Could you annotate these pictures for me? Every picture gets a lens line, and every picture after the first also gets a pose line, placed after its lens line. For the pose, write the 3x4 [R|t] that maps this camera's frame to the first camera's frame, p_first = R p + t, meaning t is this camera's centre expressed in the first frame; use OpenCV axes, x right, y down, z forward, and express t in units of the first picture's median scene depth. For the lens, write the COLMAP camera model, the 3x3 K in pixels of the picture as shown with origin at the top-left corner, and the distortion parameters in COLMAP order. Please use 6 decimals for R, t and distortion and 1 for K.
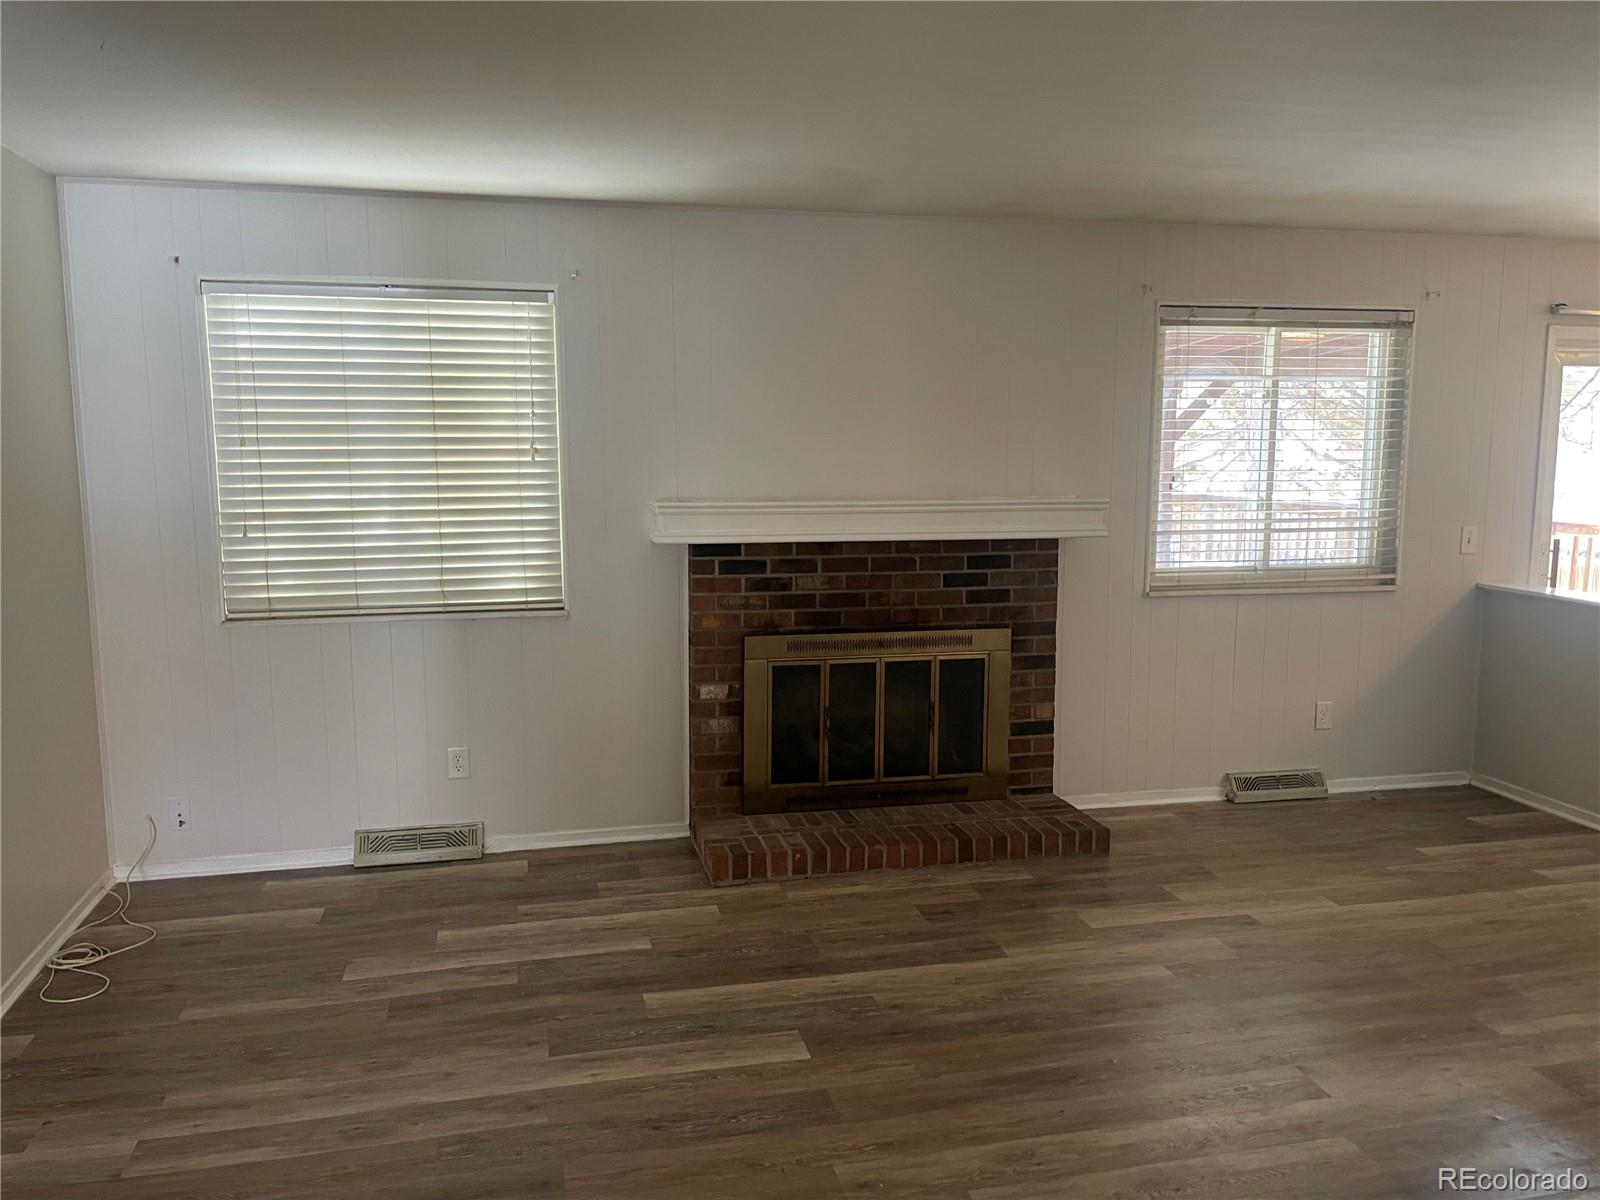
lens RADIAL K [[1210.7, 0, 789.8], [0, 1210.7, 592.1], [0, 0, 1]] dist [0.090497, -0.115873]
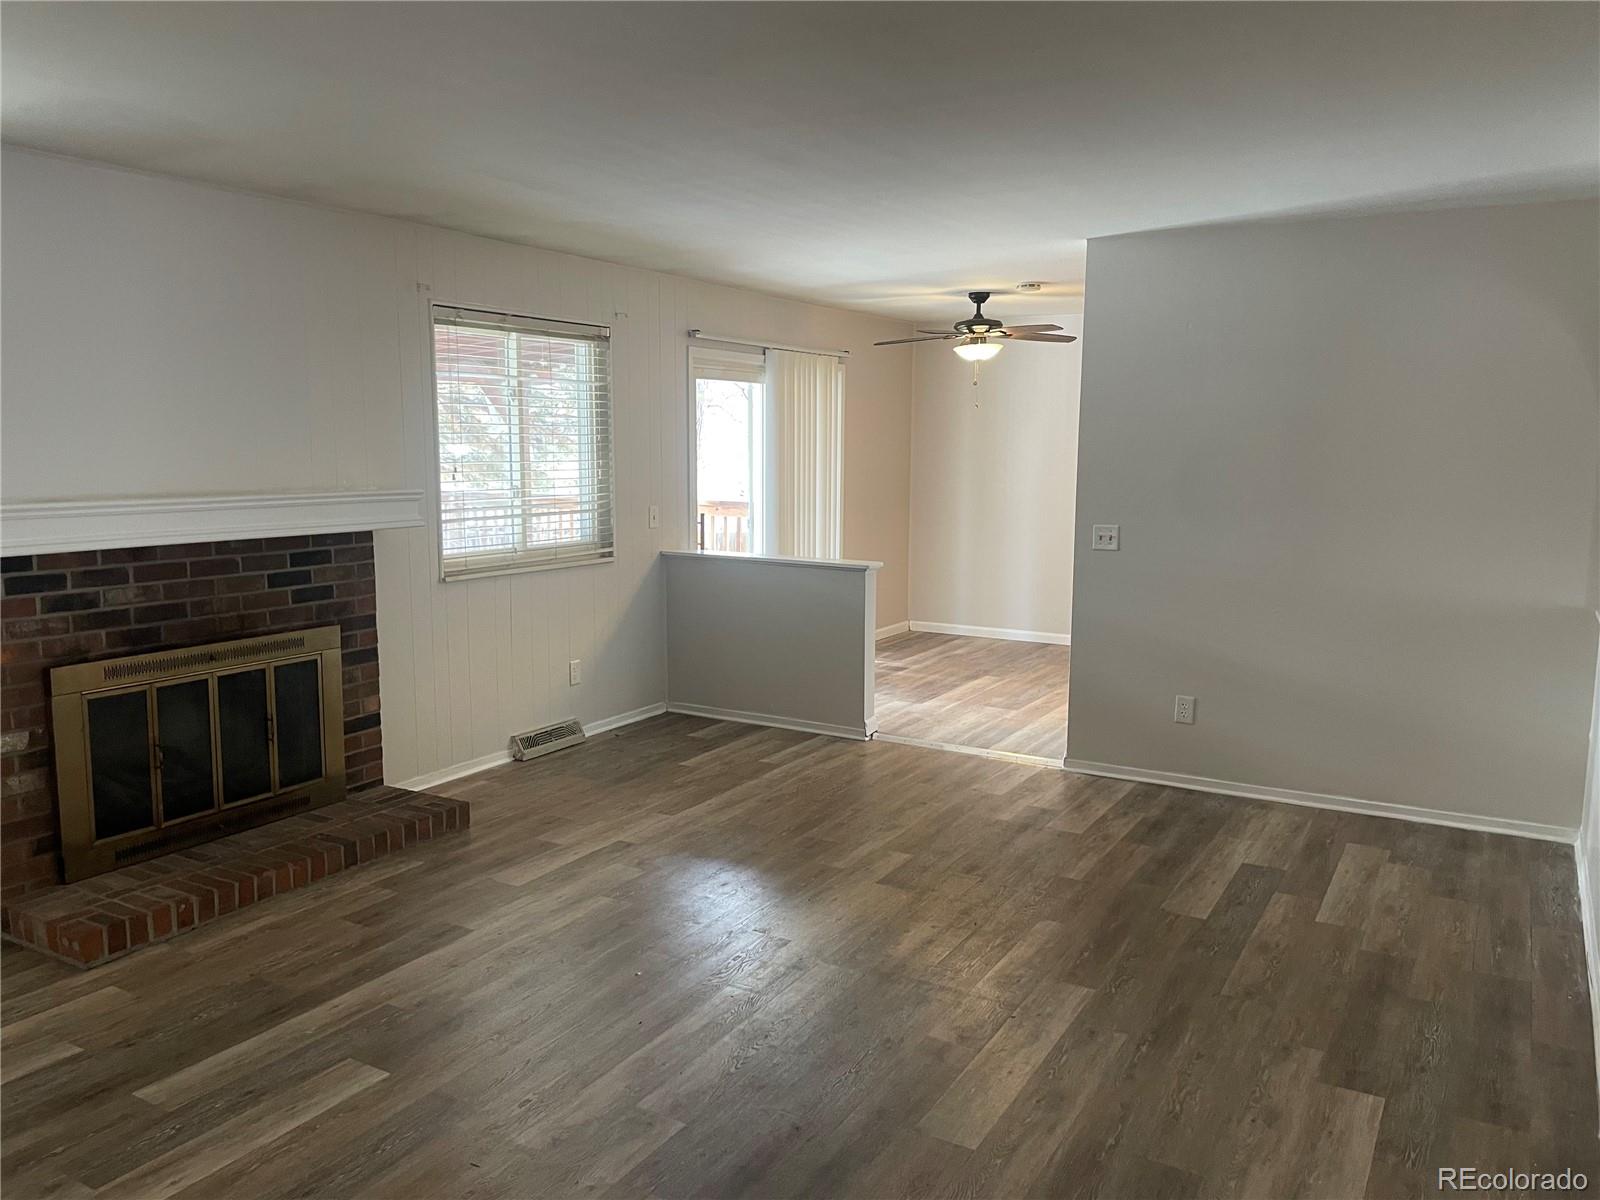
lens RADIAL K [[1210.7, 0, 789.1], [0, 1210.7, 600.0], [0, 0, 1]] dist [0.090497, -0.115873]
pose [[0.689386, -0.094224, 0.718240, -0.282974], [0.086499, 0.995118, 0.047523, -0.005589], [-0.719212, 0.029365, 0.694170, 0.062666]]
